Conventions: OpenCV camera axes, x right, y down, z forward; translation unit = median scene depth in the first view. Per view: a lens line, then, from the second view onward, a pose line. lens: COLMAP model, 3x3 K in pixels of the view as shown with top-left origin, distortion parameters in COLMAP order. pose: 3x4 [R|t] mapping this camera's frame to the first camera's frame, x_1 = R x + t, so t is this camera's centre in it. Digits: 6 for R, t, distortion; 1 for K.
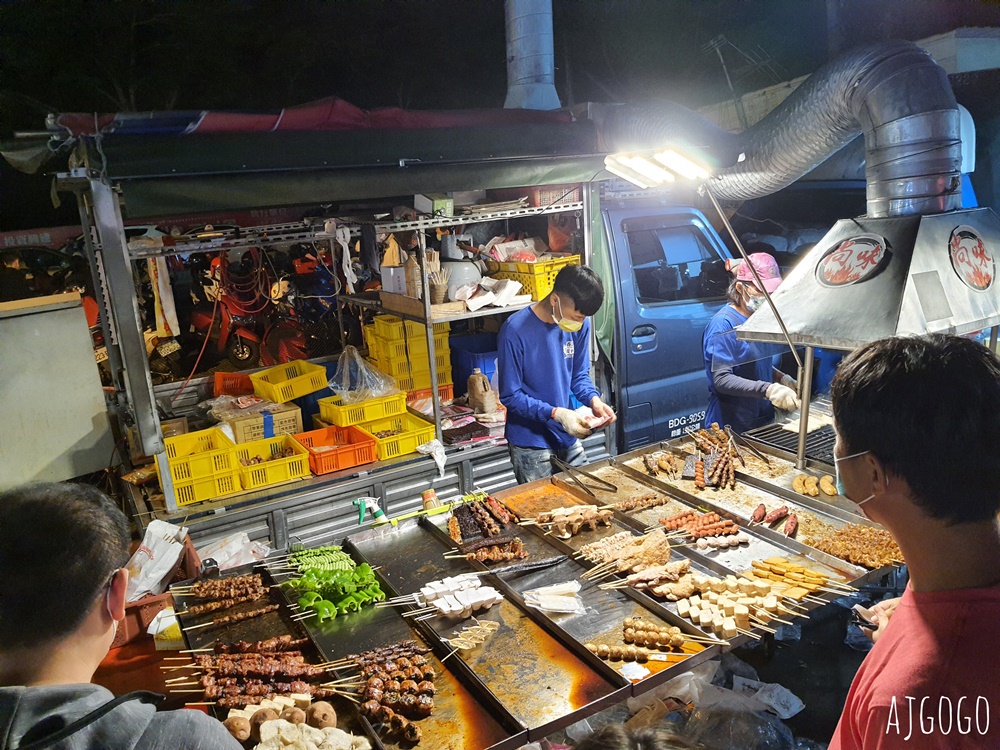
lens RADIAL K [[773.6, 0, 503.5], [0, 773.6, 375.5], [0, 0, 1]] dist [0.066187, -0.113160]
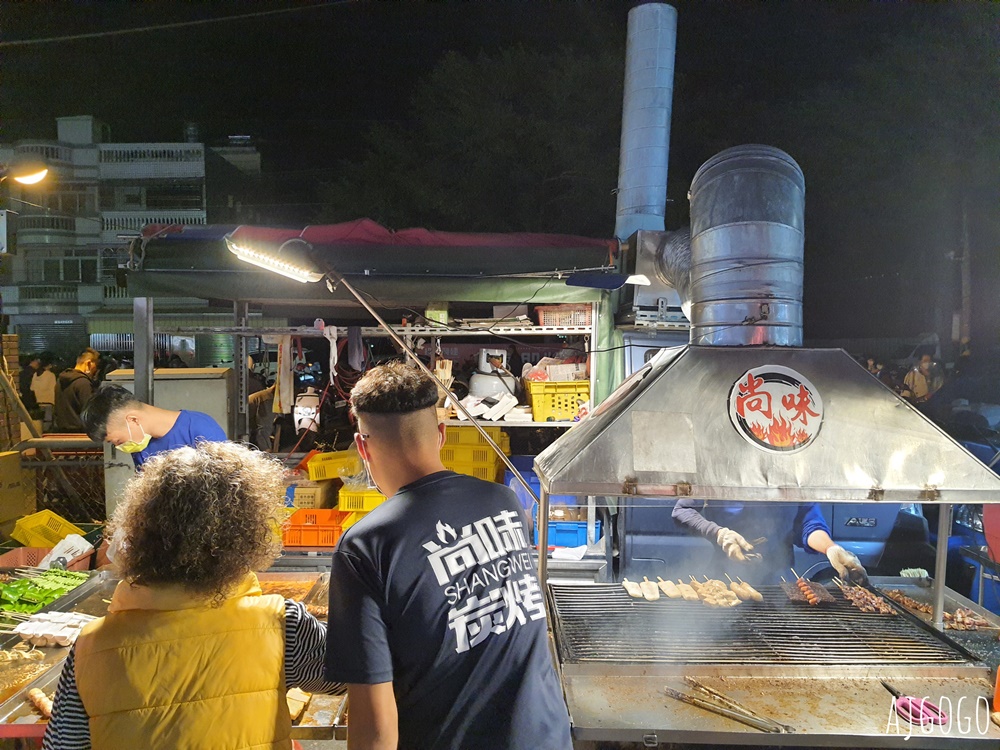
lens RADIAL K [[773.6, 0, 501.7], [0, 773.6, 374.1], [0, 0, 1]] dist [0.066187, -0.113160]
pose [[0.861985, 0.105269, -0.495883, 0.531883], [-0.192676, 0.972824, -0.128408, -0.024367], [0.468890, 0.206231, 0.858843, 0.155374]]
